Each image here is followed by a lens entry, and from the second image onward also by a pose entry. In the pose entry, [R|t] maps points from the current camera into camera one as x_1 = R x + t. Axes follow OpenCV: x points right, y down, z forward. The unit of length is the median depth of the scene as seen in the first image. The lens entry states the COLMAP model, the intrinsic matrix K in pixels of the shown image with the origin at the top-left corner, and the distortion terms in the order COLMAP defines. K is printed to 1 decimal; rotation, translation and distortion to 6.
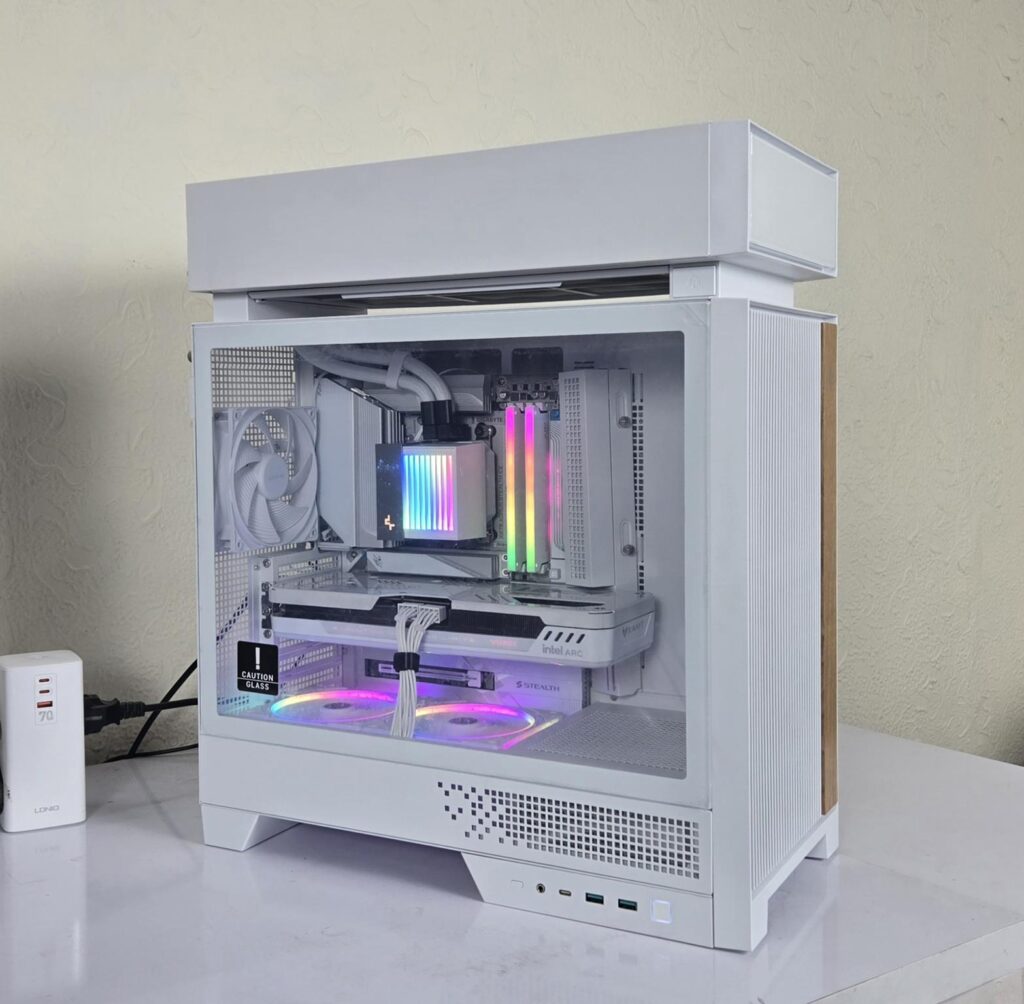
lens RADIAL K [[1332.2, 0, 434.8], [0, 1332.2, 459.7], [0, 0, 1]] dist [0.073907, -0.051176]
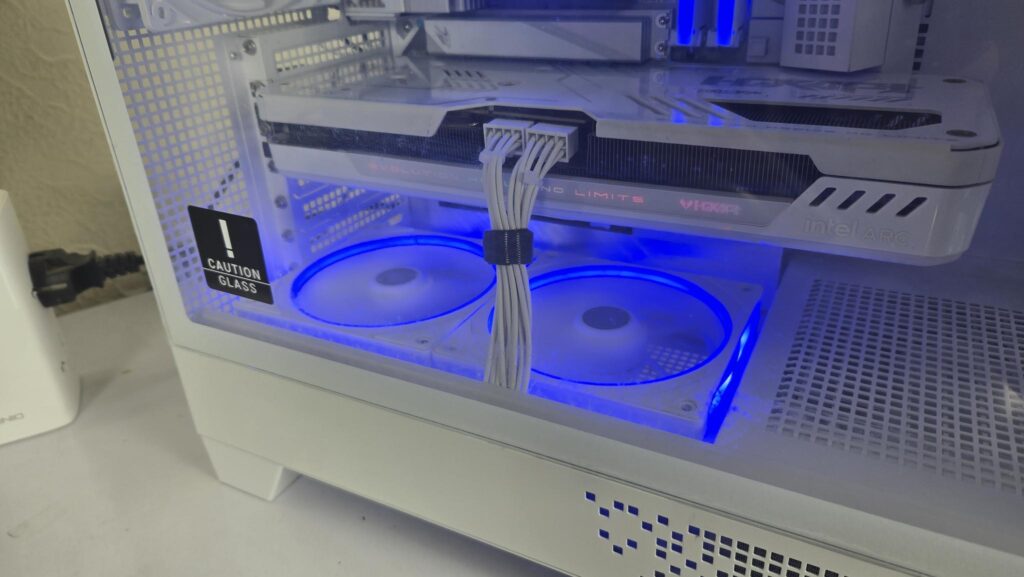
lens RADIAL K [[713.0, 0, 516.5], [0, 713.0, 286.3], [0, 0, 1]] dist [0.010121, 0.000011]
pose [[0.998537, -0.049040, 0.022798, -0.024497], [0.035430, 0.911700, 0.409326, 0.053328], [-0.040859, -0.407919, 0.912103, 0.725827]]
